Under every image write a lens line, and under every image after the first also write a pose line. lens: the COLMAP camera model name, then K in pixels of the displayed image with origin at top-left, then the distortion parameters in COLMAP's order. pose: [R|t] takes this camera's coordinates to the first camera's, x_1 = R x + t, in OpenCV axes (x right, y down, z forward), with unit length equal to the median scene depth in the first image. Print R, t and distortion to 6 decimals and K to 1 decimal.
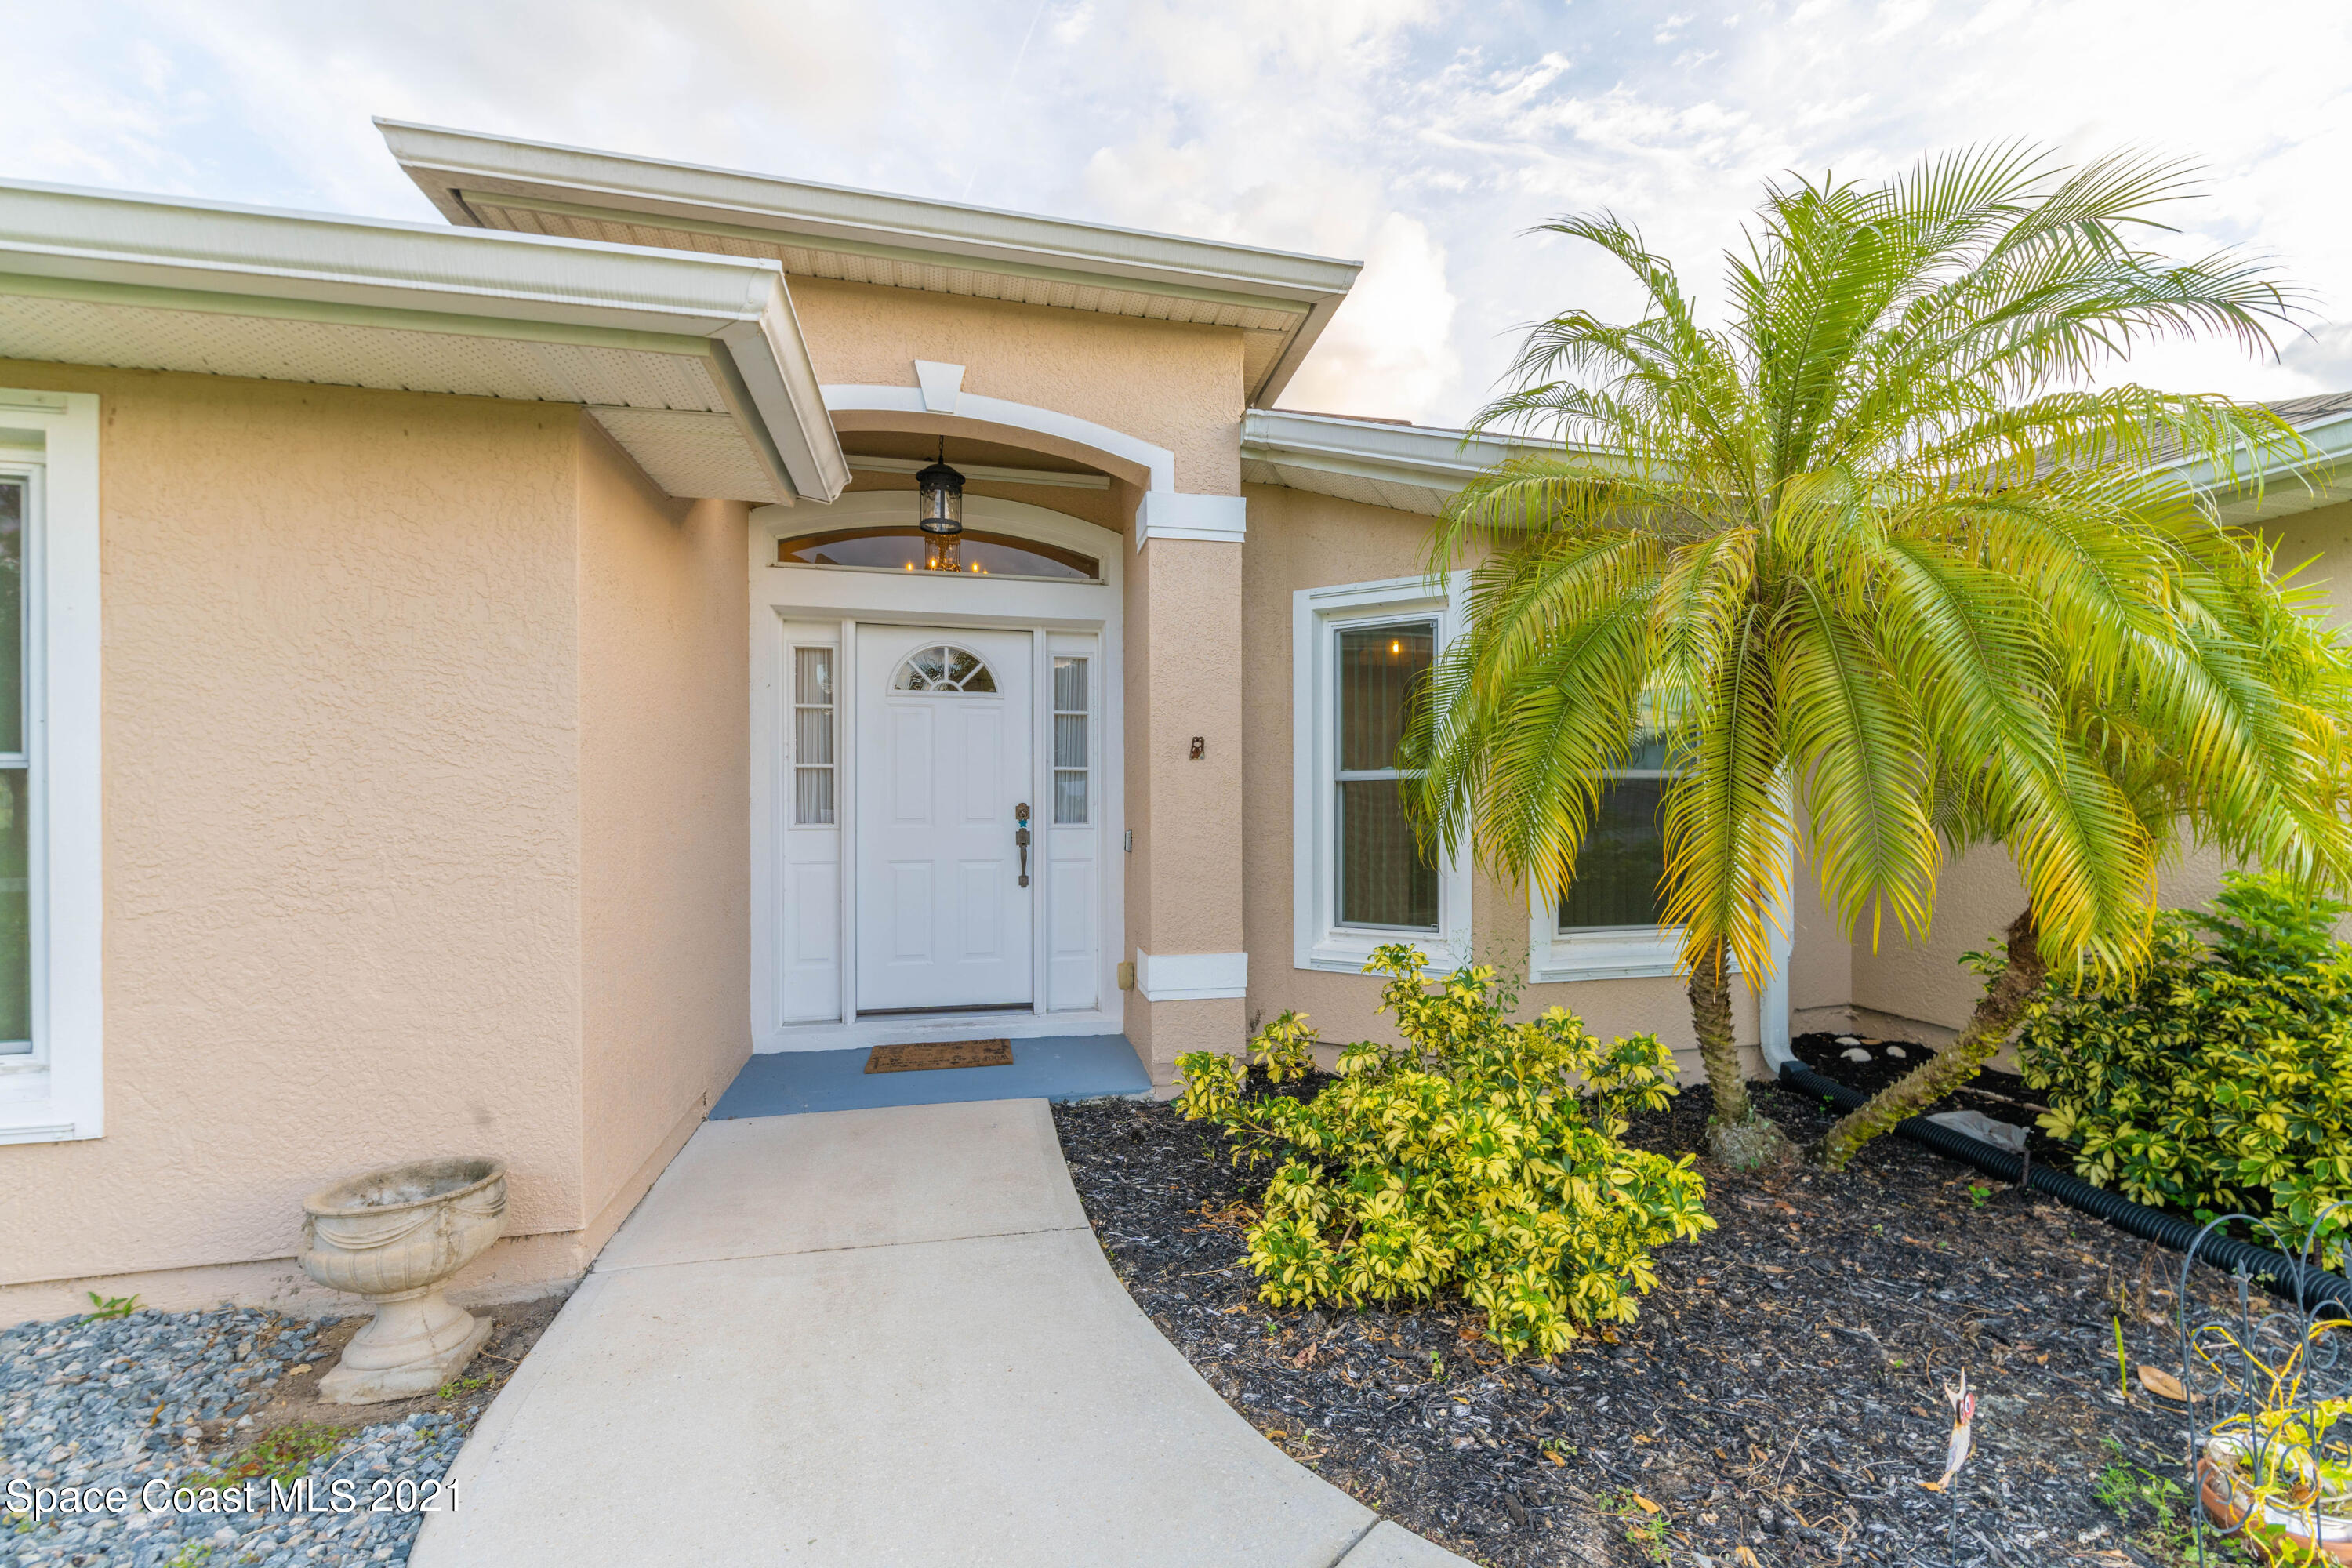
lens RADIAL K [[1061.5, 0, 1152.9], [0, 1061.5, 799.2], [0, 0, 1]] dist [-0.001233, 0.000639]
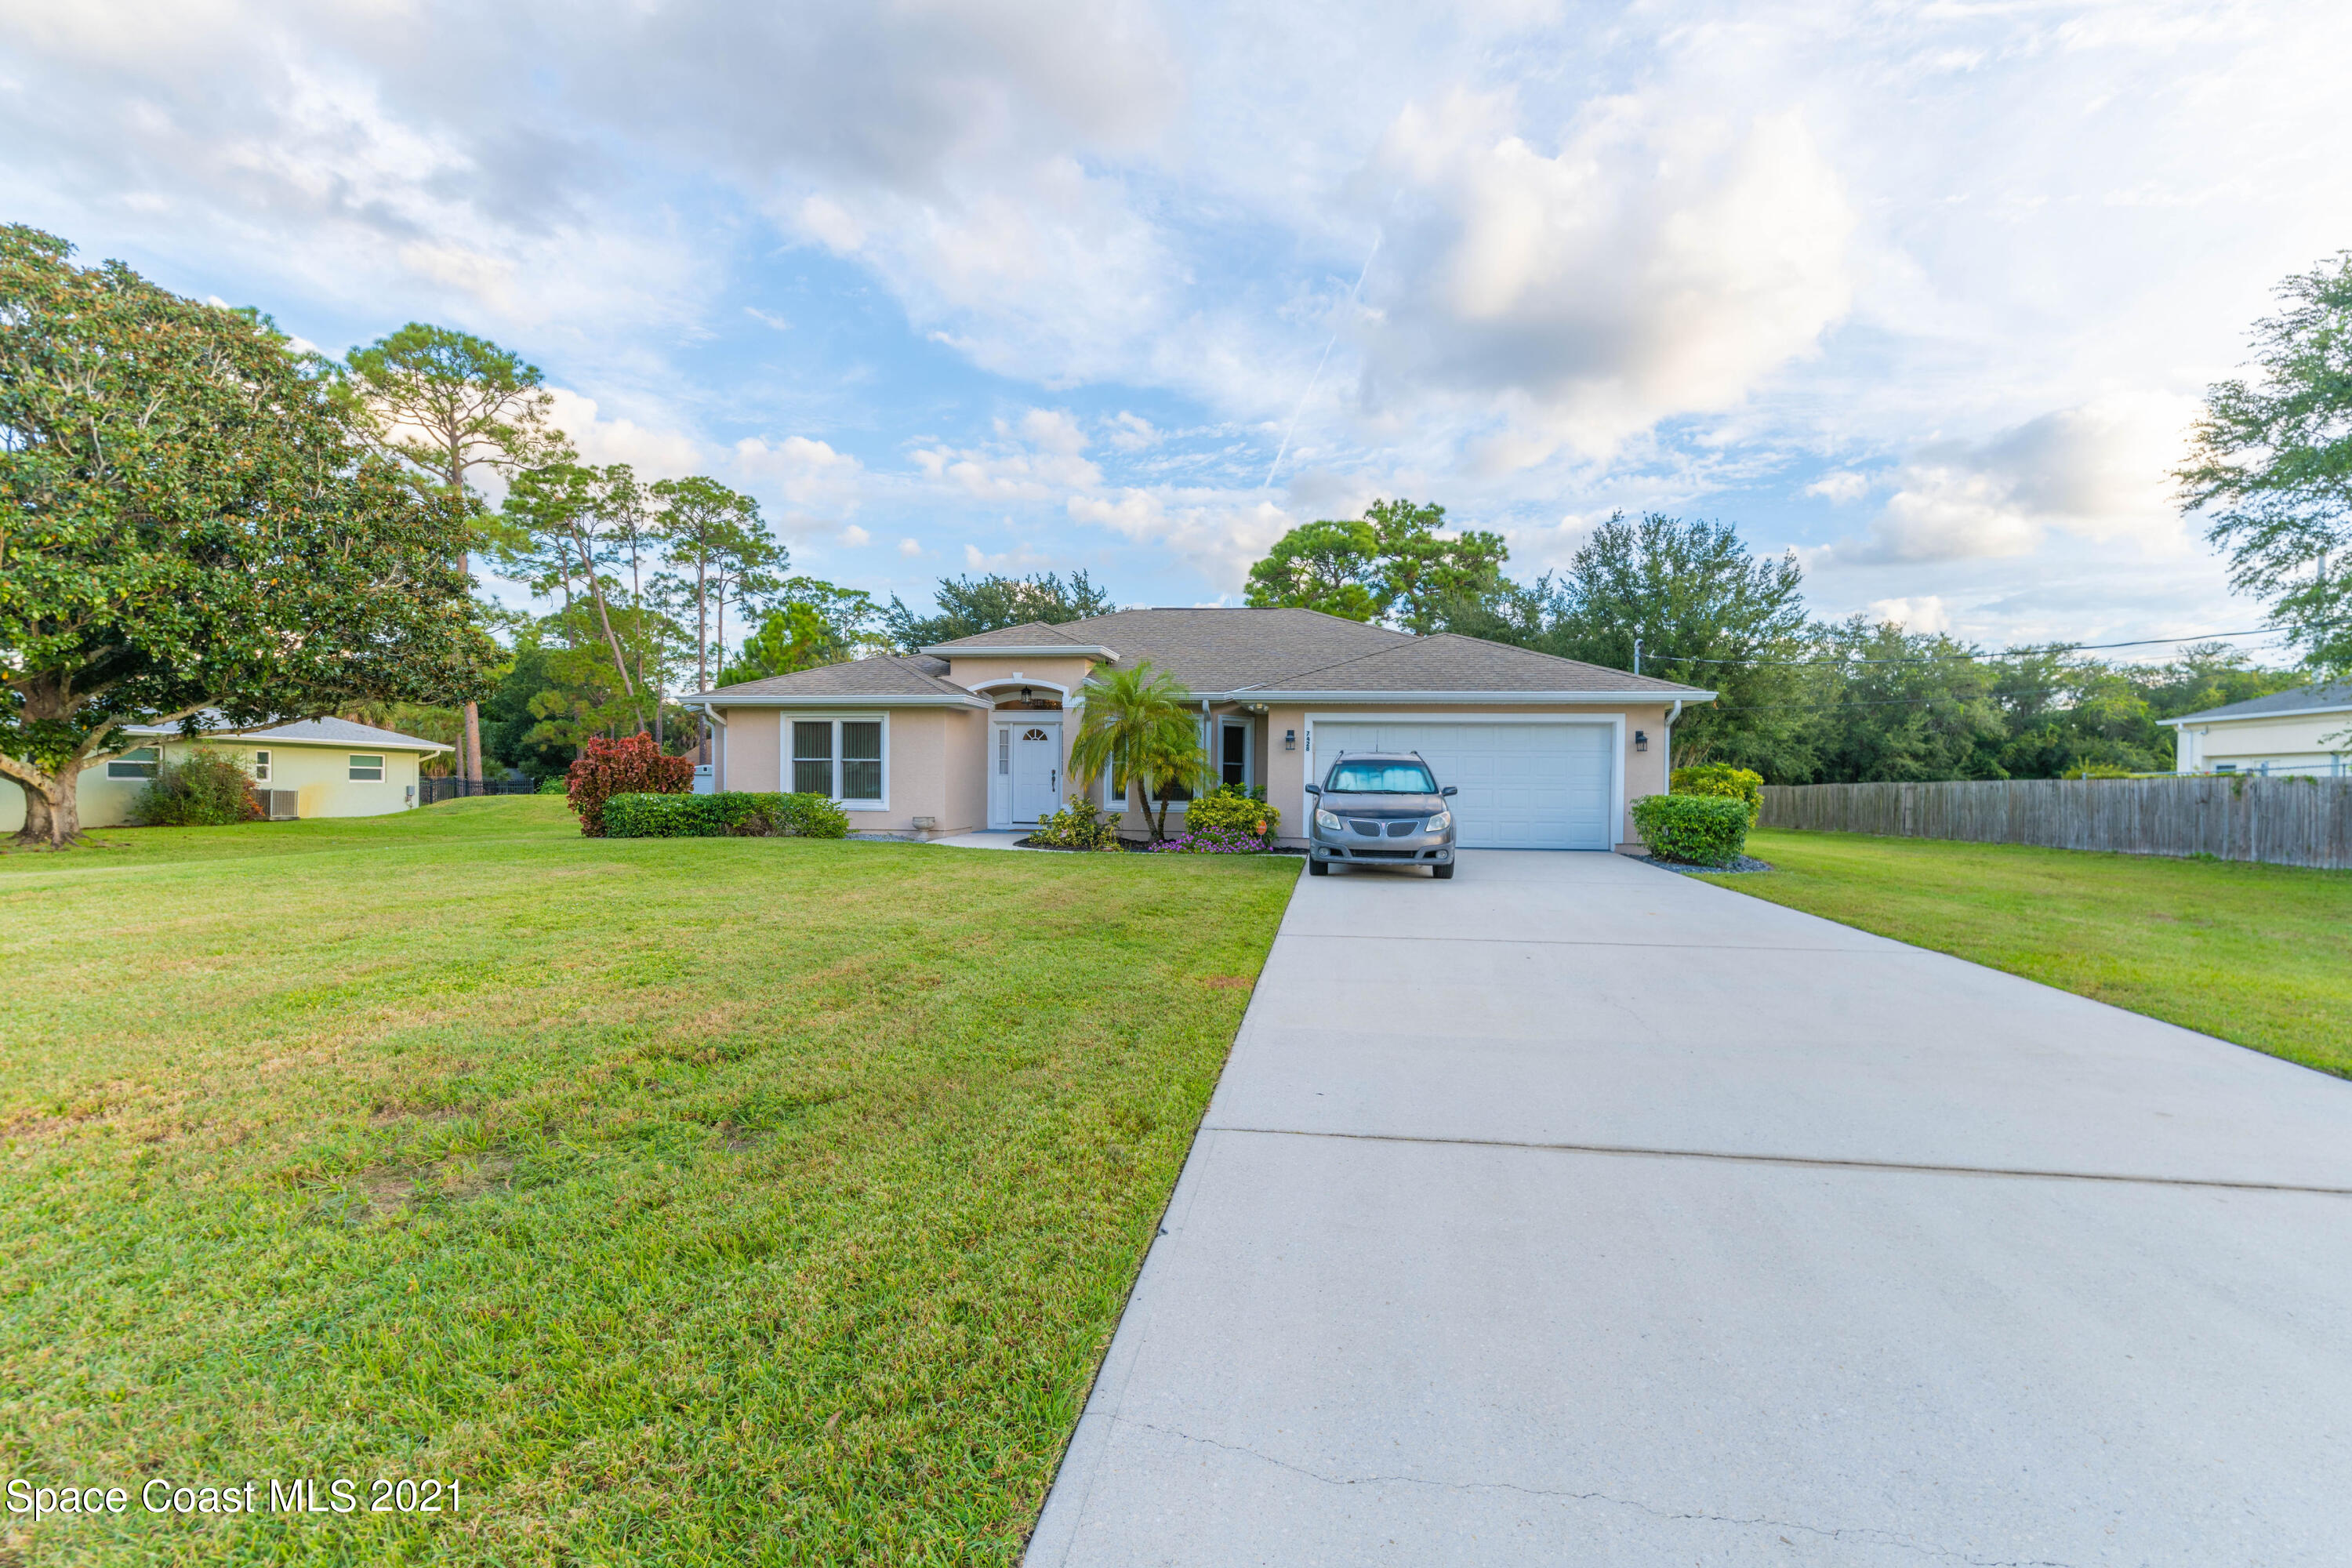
lens RADIAL K [[1021.0, 0, 1176.0], [0, 1021.0, 784.0], [0, 0, 1]] dist [-0.000058, 0.000121]
pose [[0.910952, 0.026152, -0.411684, 1.951683], [-0.023953, 0.999658, 0.010501, 0.011533], [0.411817, 0.000295, 0.911266, -2.386573]]
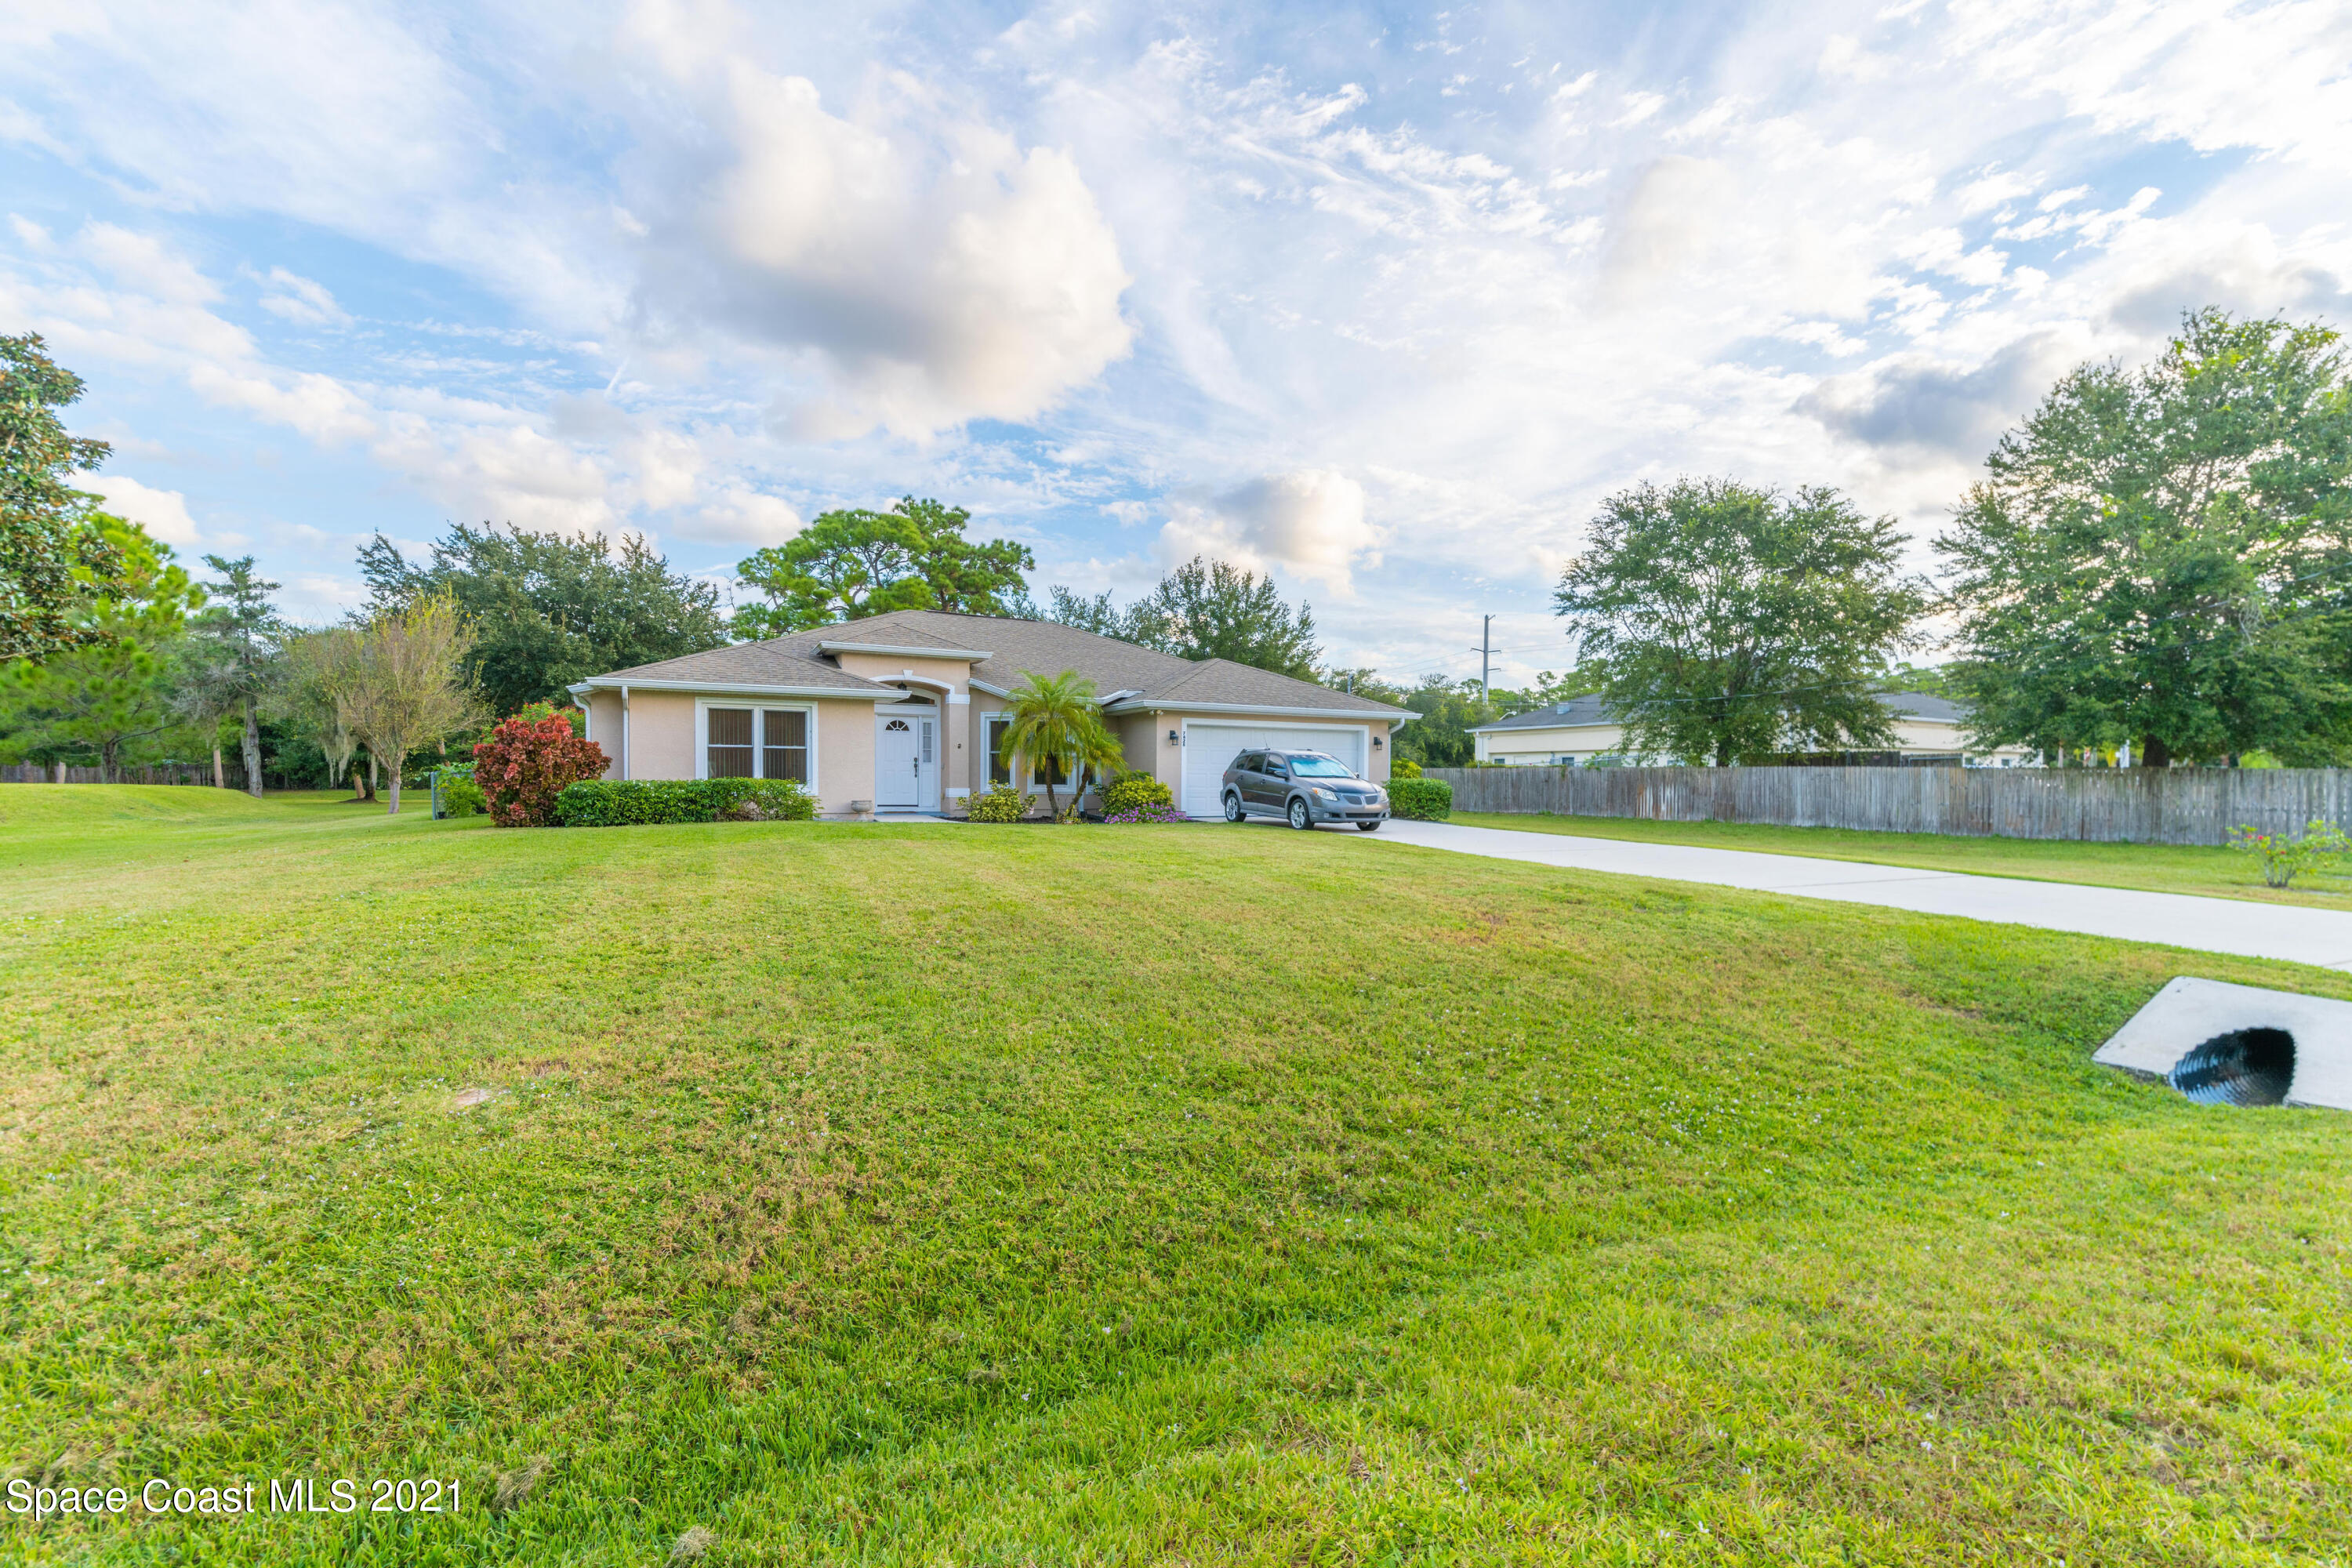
lens RADIAL K [[1061.5, 0, 1152.9], [0, 1061.5, 799.2], [0, 0, 1]] dist [-0.001233, 0.000639]
pose [[0.982664, 0.022787, 0.183990, 0.024795], [-0.027775, 0.999312, 0.024580, 0.049122], [-0.183303, -0.029265, 0.982621, -3.712305]]
